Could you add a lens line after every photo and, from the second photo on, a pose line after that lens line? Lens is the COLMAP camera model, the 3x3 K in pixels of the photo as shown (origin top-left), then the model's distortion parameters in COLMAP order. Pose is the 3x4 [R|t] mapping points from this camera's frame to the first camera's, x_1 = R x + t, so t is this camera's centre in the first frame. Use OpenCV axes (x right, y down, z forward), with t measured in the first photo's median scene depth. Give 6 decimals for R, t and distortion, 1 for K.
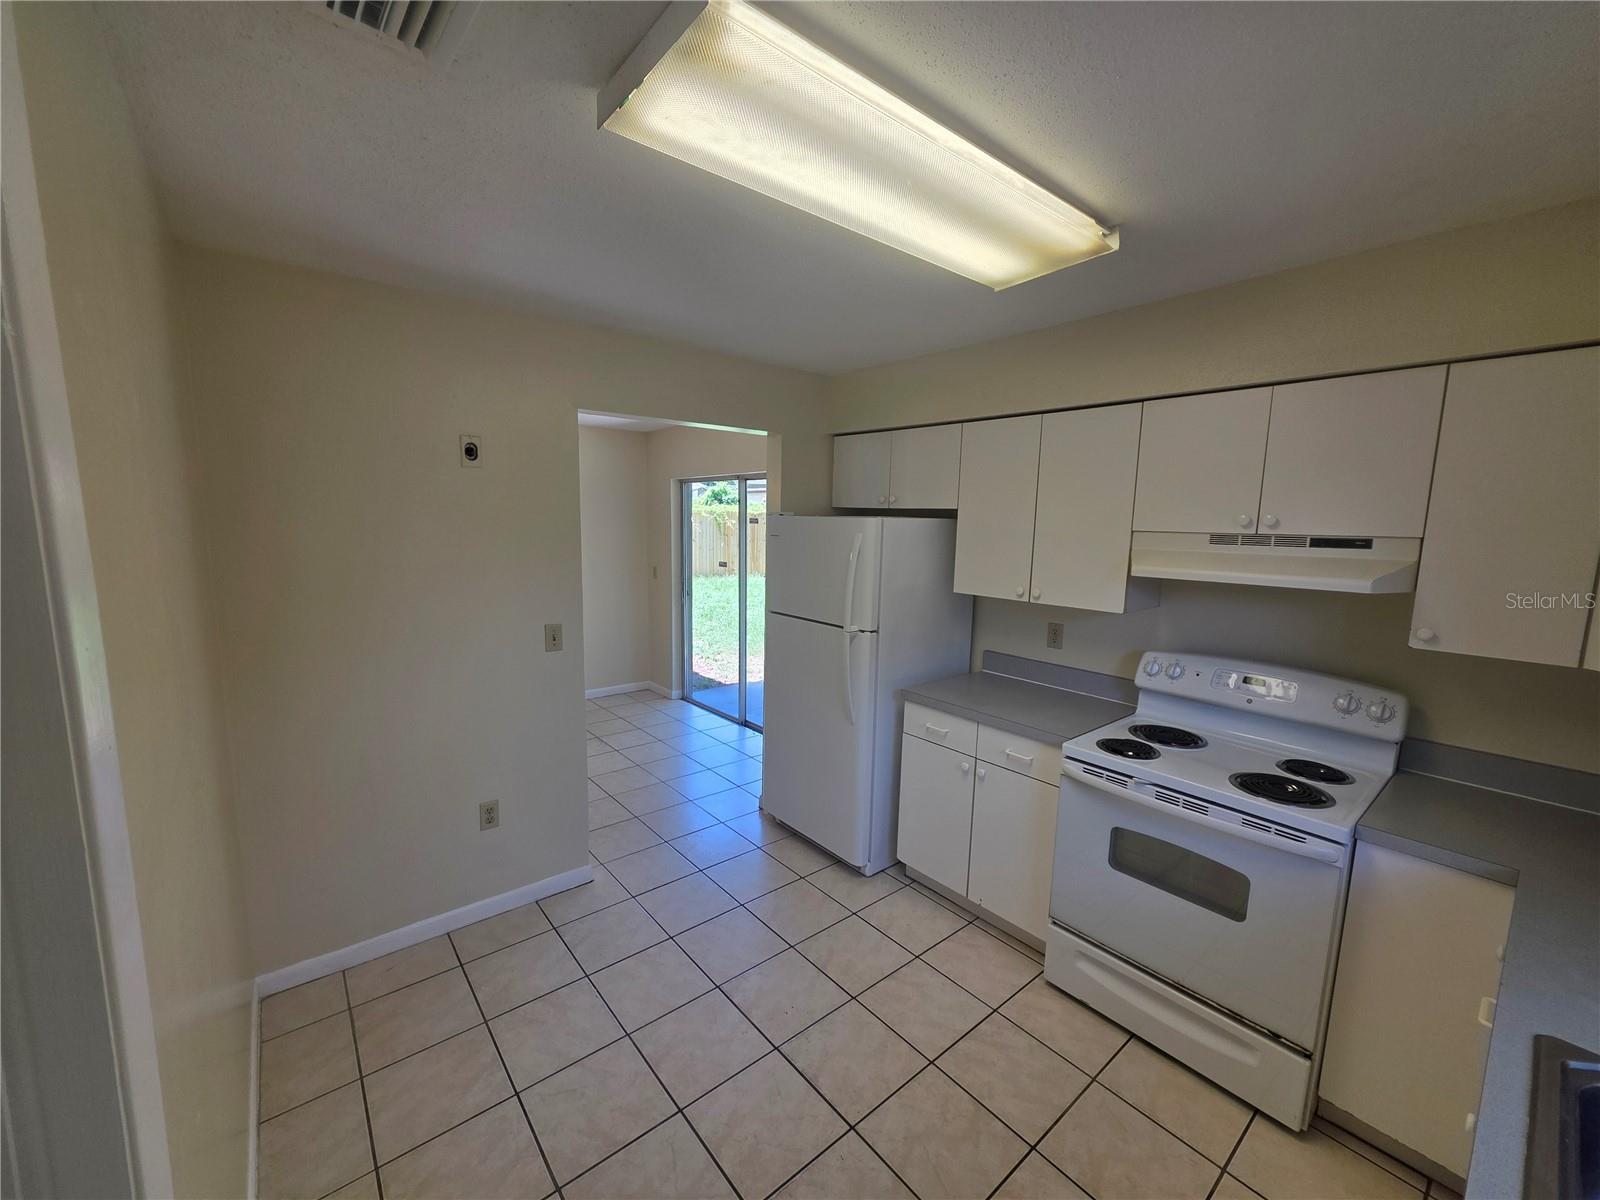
lens RADIAL K [[636.3, 0, 795.0], [0, 636.3, 605.6], [0, 0, 1]] dist [0.001306, 0.000132]
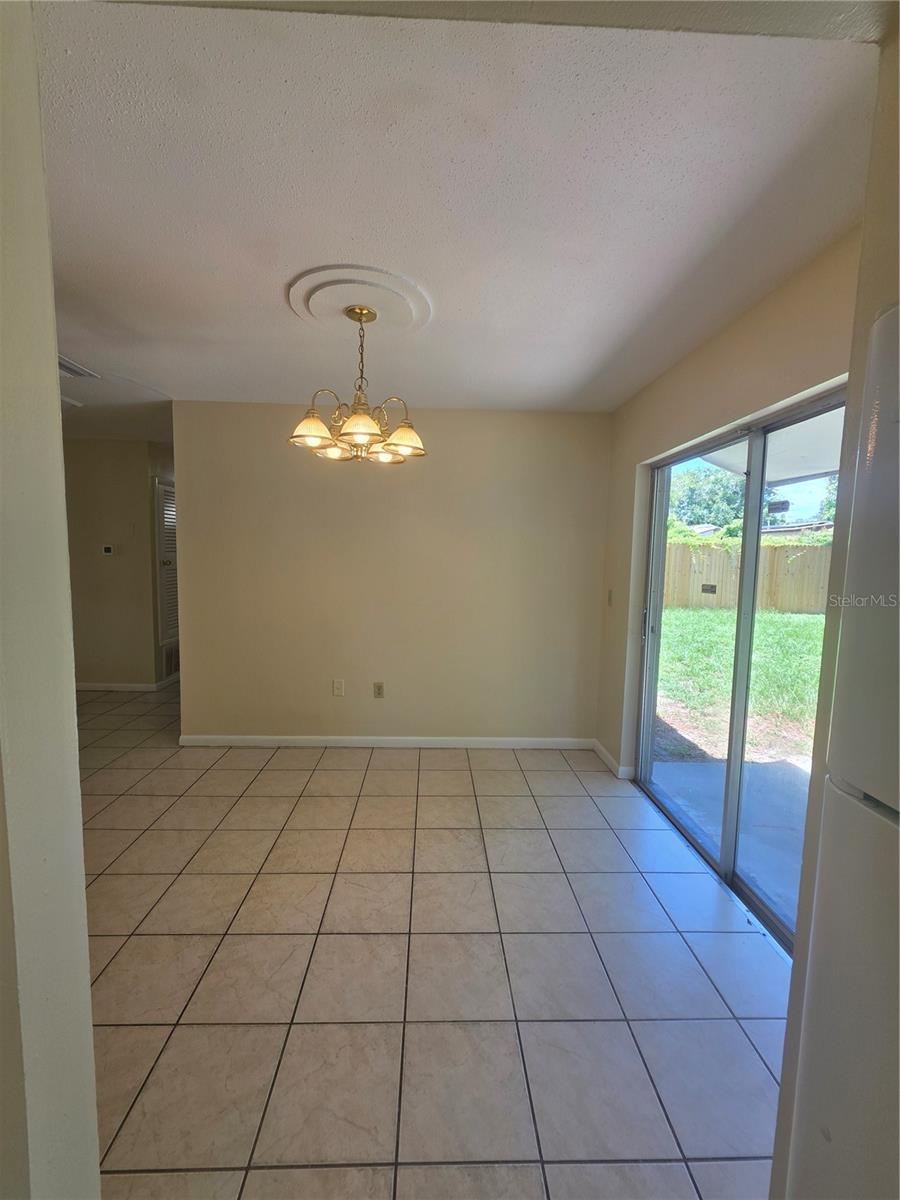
lens RADIAL K [[477.2, 0, 444.2], [0, 477.2, 594.9], [0, 0, 1]] dist [0.001306, 0.000132]
pose [[0.786591, 0.052685, -0.615222, -0.041250], [-0.089955, 0.995501, -0.029761, -0.029497], [0.610886, 0.078752, 0.787792, 0.616218]]
